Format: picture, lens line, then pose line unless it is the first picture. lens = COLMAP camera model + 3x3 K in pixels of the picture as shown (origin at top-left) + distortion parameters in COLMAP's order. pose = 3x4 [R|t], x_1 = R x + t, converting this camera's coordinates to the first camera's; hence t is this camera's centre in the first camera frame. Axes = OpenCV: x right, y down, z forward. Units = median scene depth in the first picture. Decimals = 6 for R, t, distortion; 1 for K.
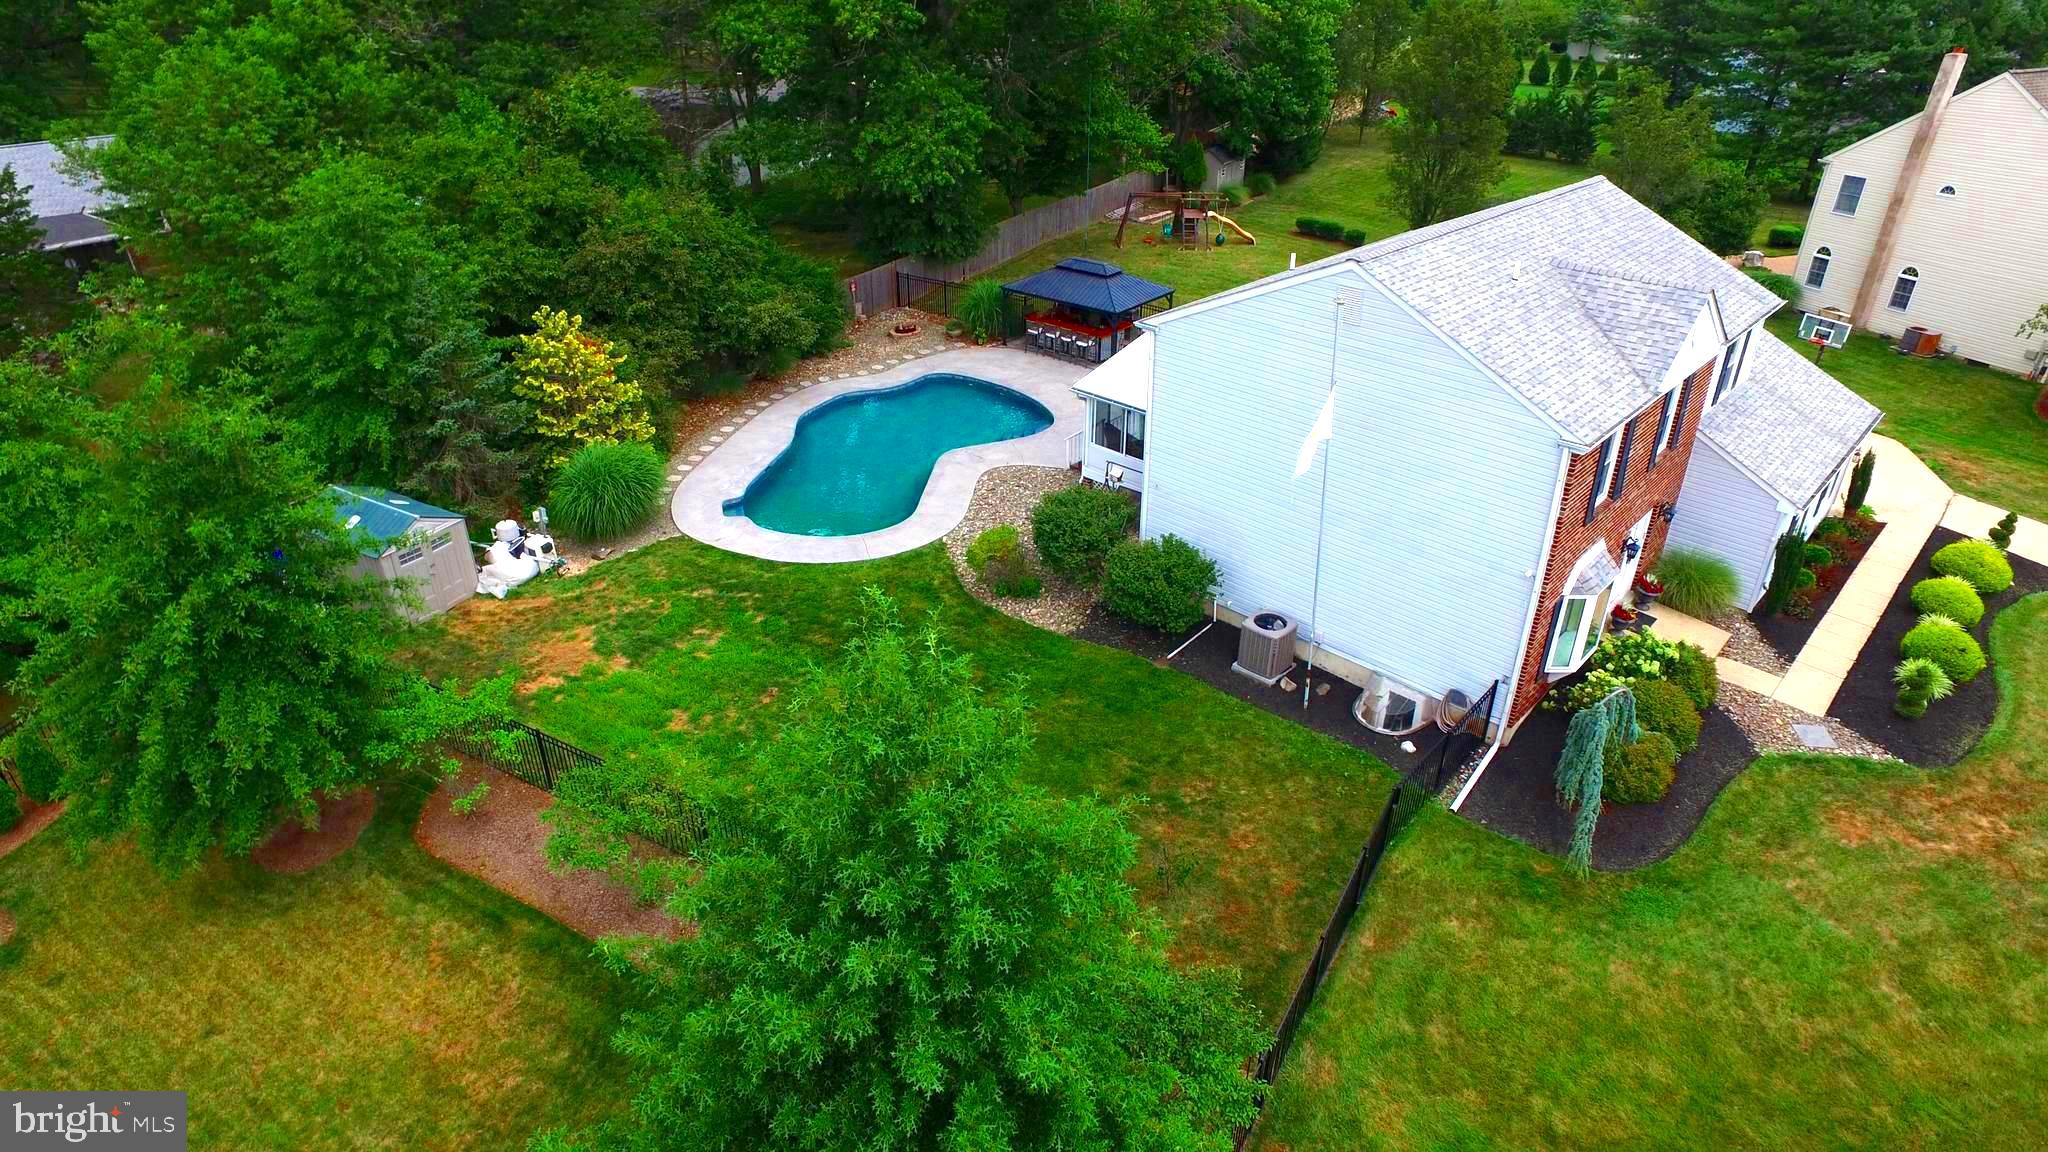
lens RADIAL K [[1194.3, 0, 1025.5], [0, 1194.3, 580.4], [0, 0, 1]] dist [-0.115185, 0.080813]
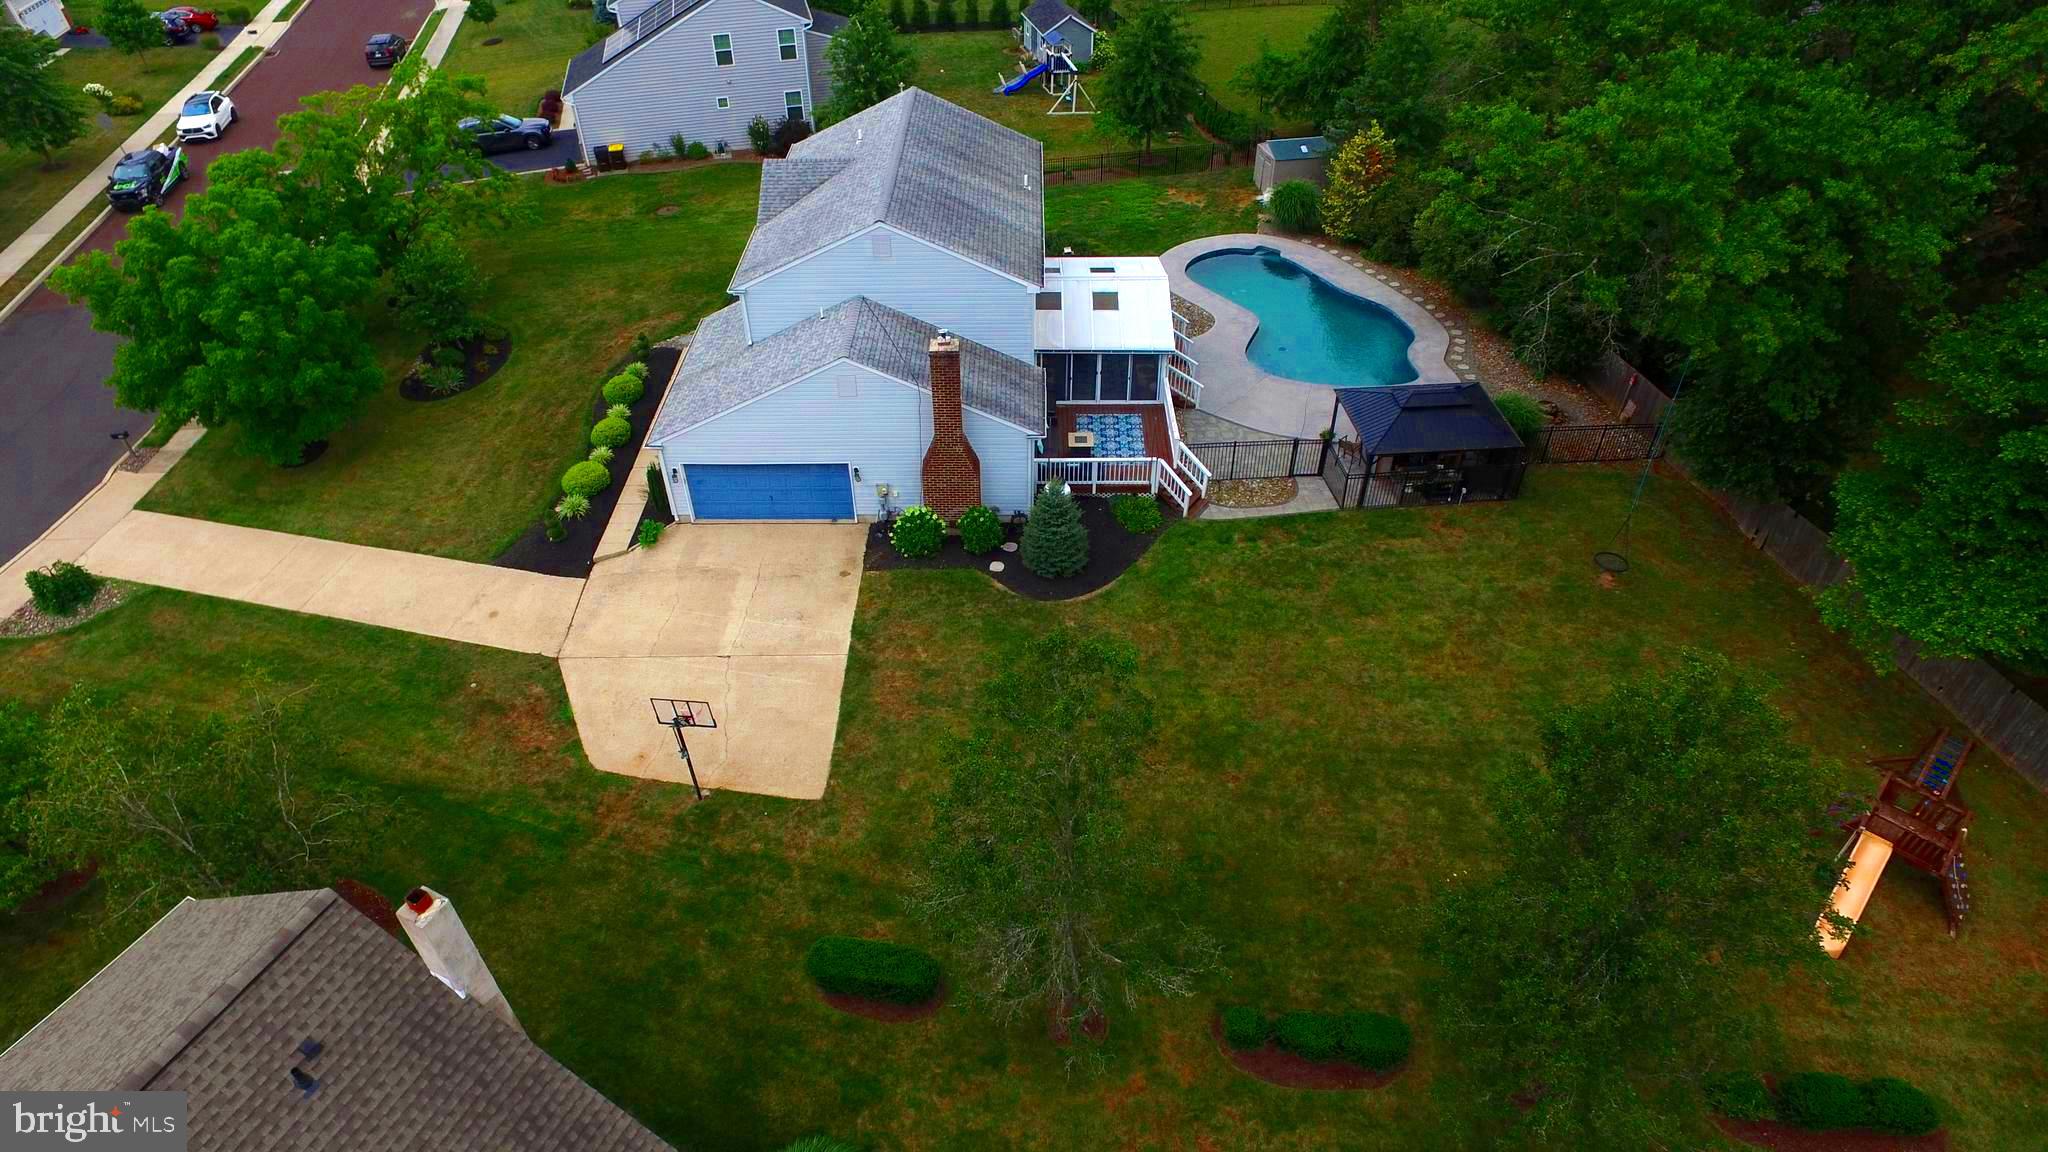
lens RADIAL K [[1194.3, 0, 1027.7], [0, 1194.3, 577.5], [0, 0, 1]] dist [-0.115185, 0.080813]
pose [[-0.727343, 0.446030, -0.521565, 0.987502], [-0.332813, 0.435396, 0.836460, -1.046366], [0.600173, 0.781977, -0.168237, 1.322365]]
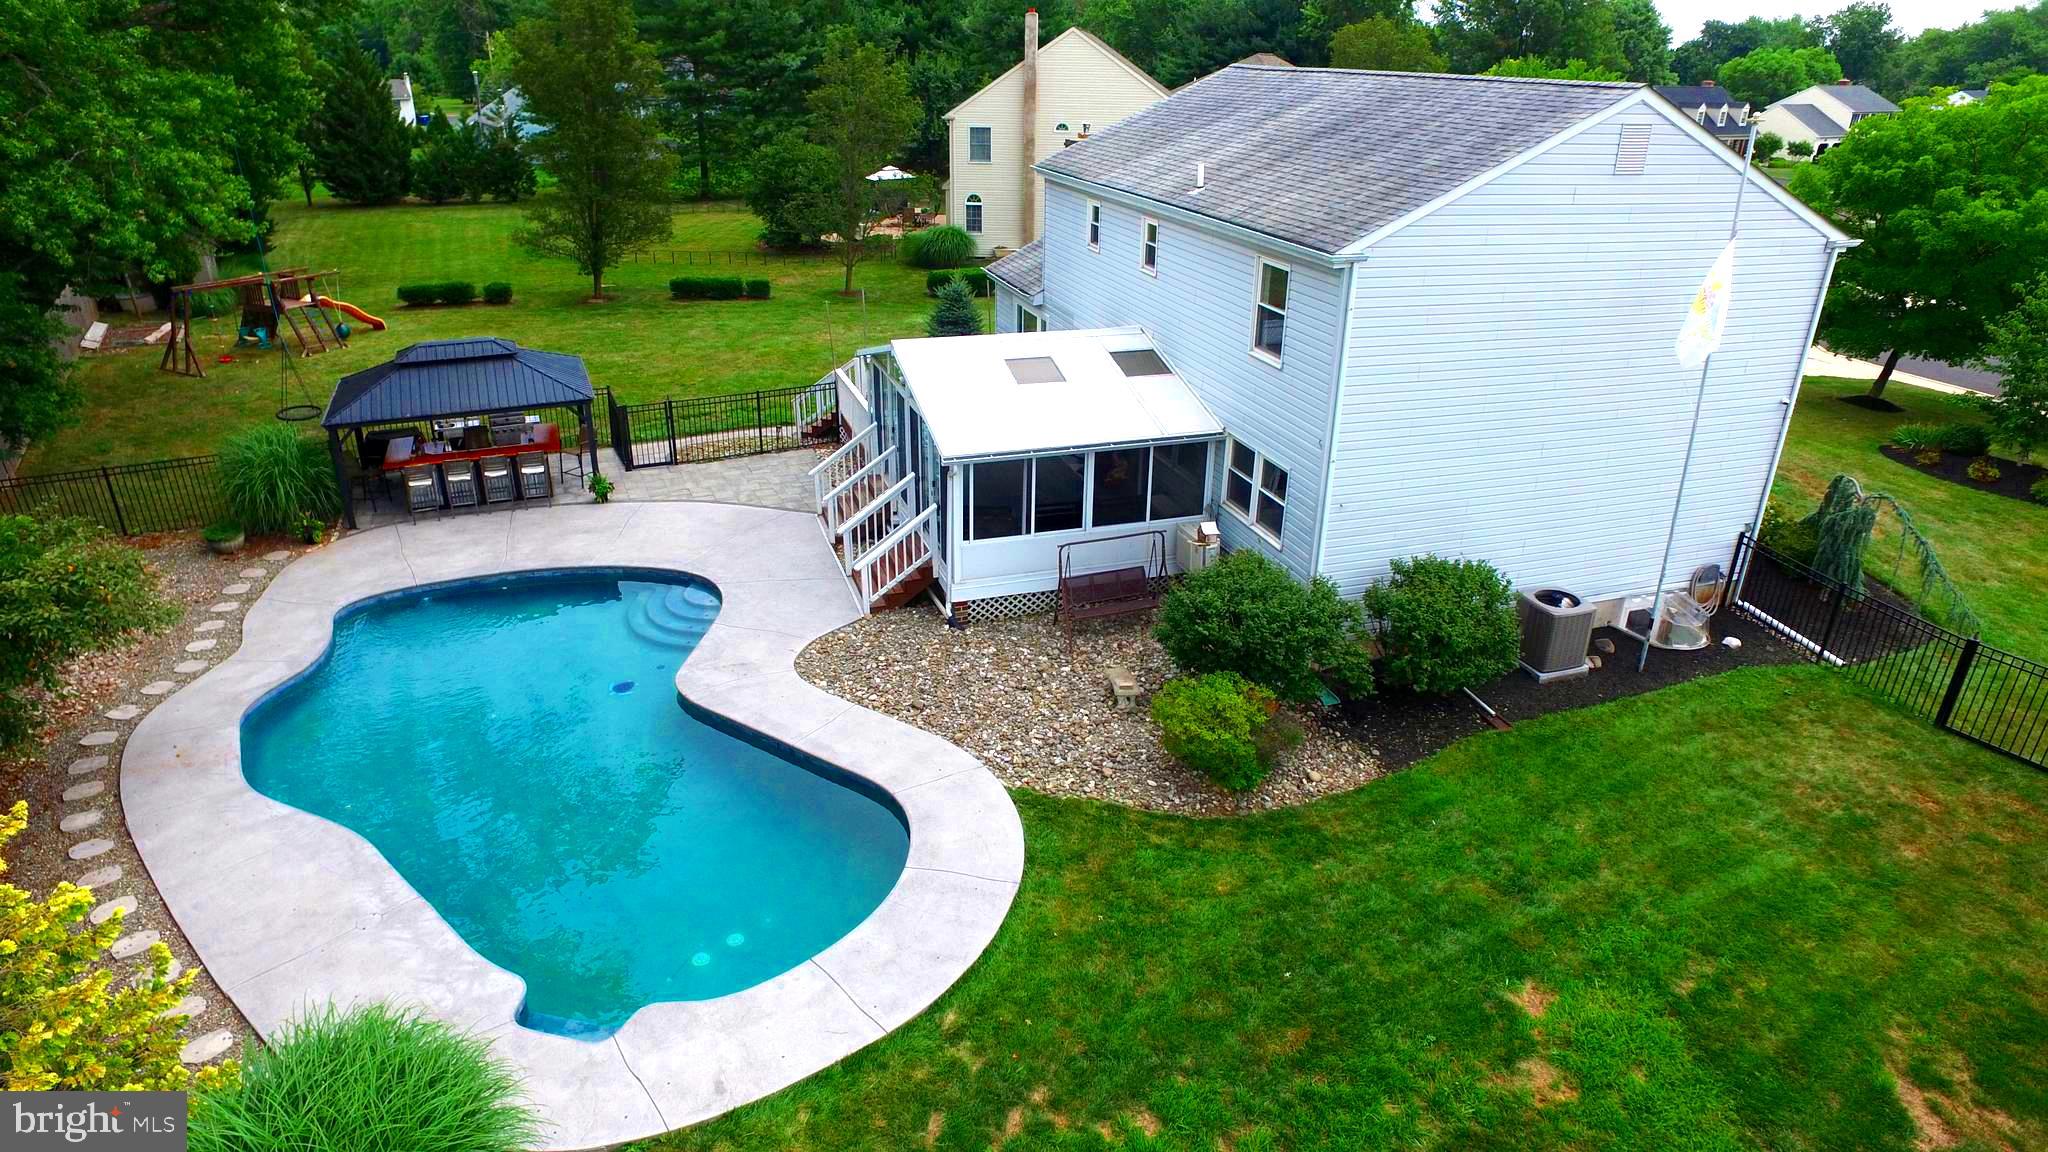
lens RADIAL K [[1194.3, 0, 1022.8], [0, 1194.3, 577.2], [0, 0, 1]] dist [-0.115185, 0.080813]
pose [[0.474012, -0.358186, 0.804373, -0.390579], [0.419439, 0.895069, 0.151400, -0.165761], [-0.774199, 0.265620, 0.574510, 0.593231]]
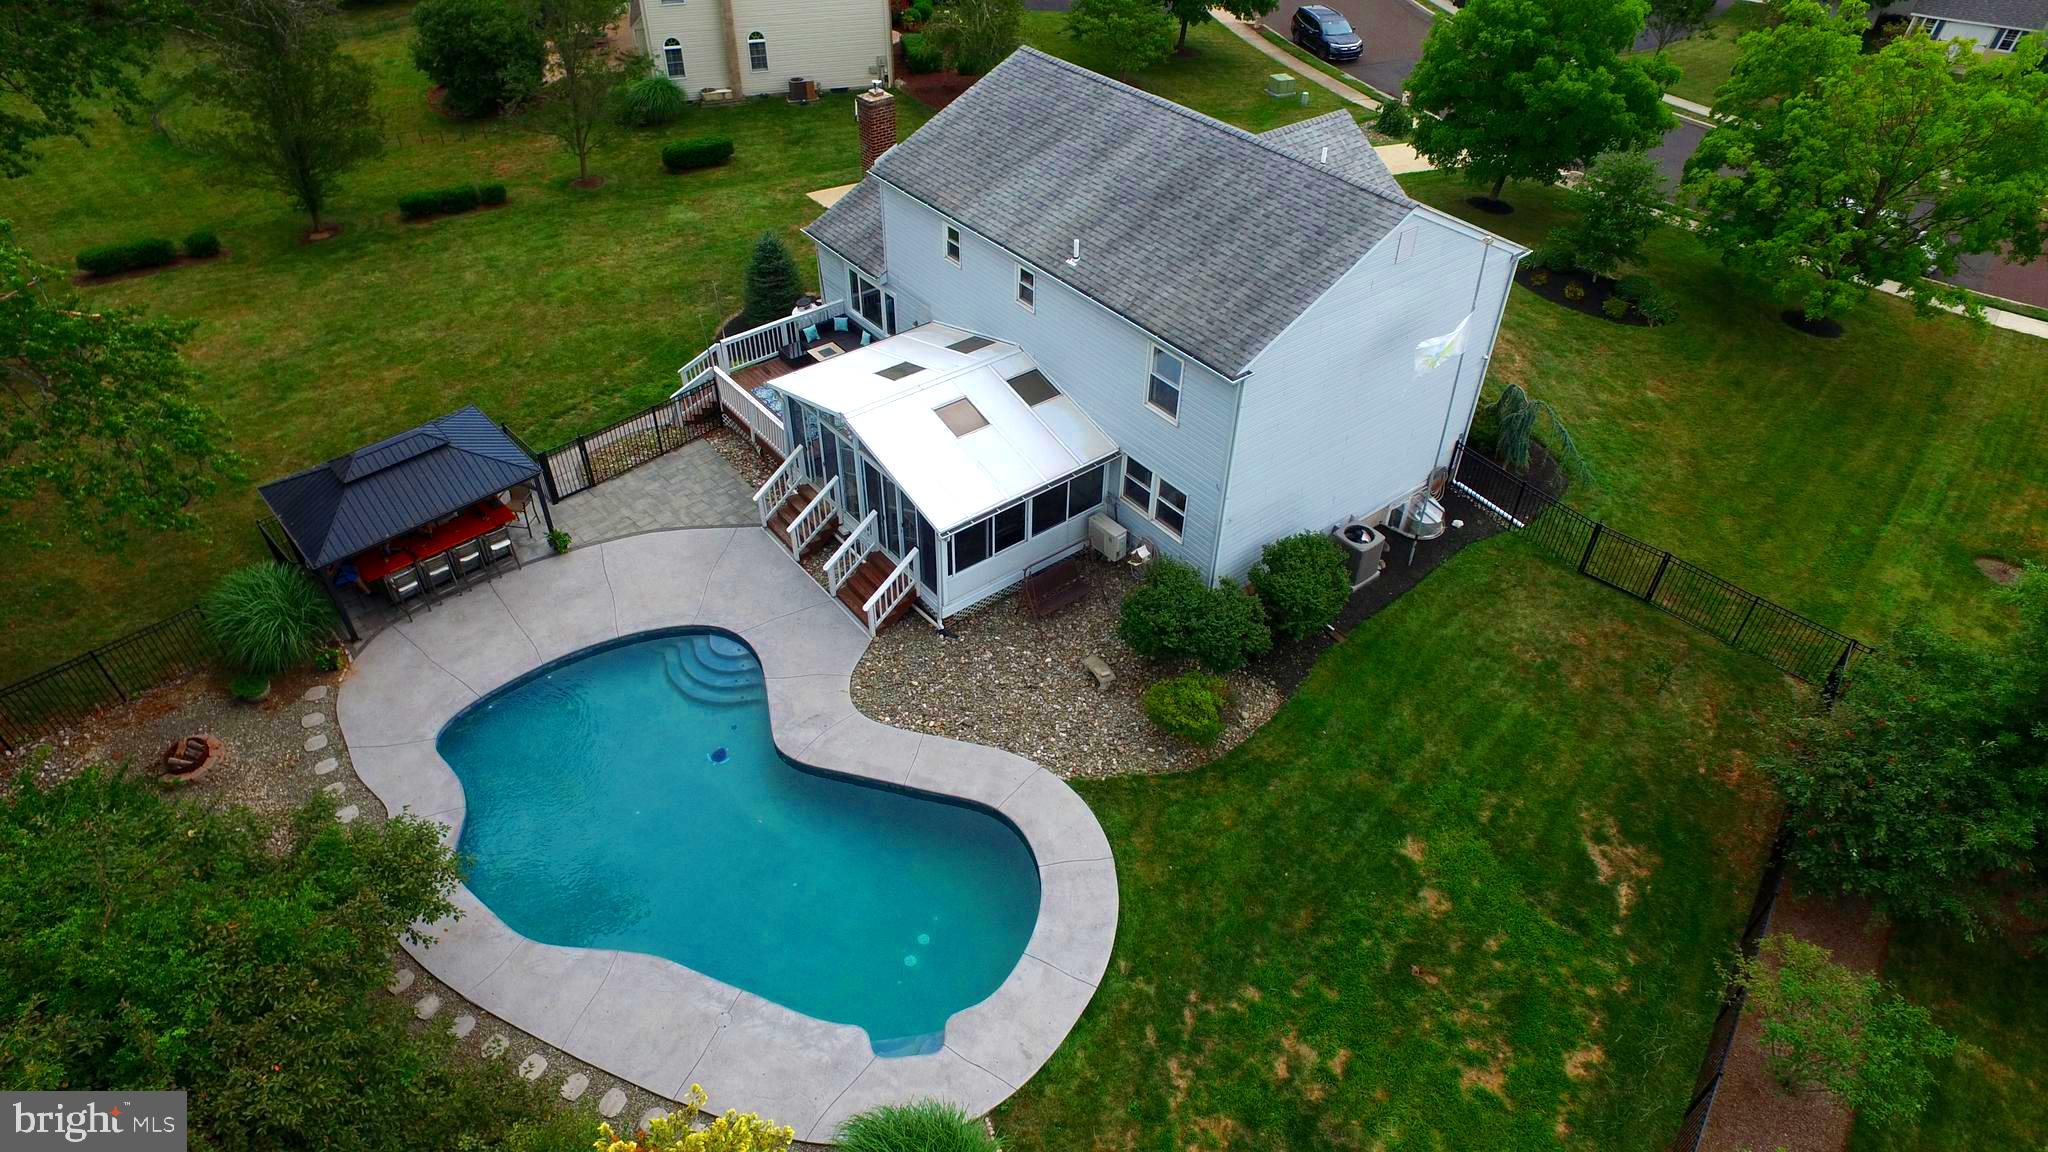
lens RADIAL K [[1194.3, 0, 1025.0], [0, 1194.3, 581.5], [0, 0, 1]] dist [-0.115185, 0.080813]
pose [[0.144118, -0.644874, 0.750578, -0.489262], [0.470901, 0.711803, 0.521142, -0.462470], [-0.870334, 0.278342, 0.406256, 0.595978]]
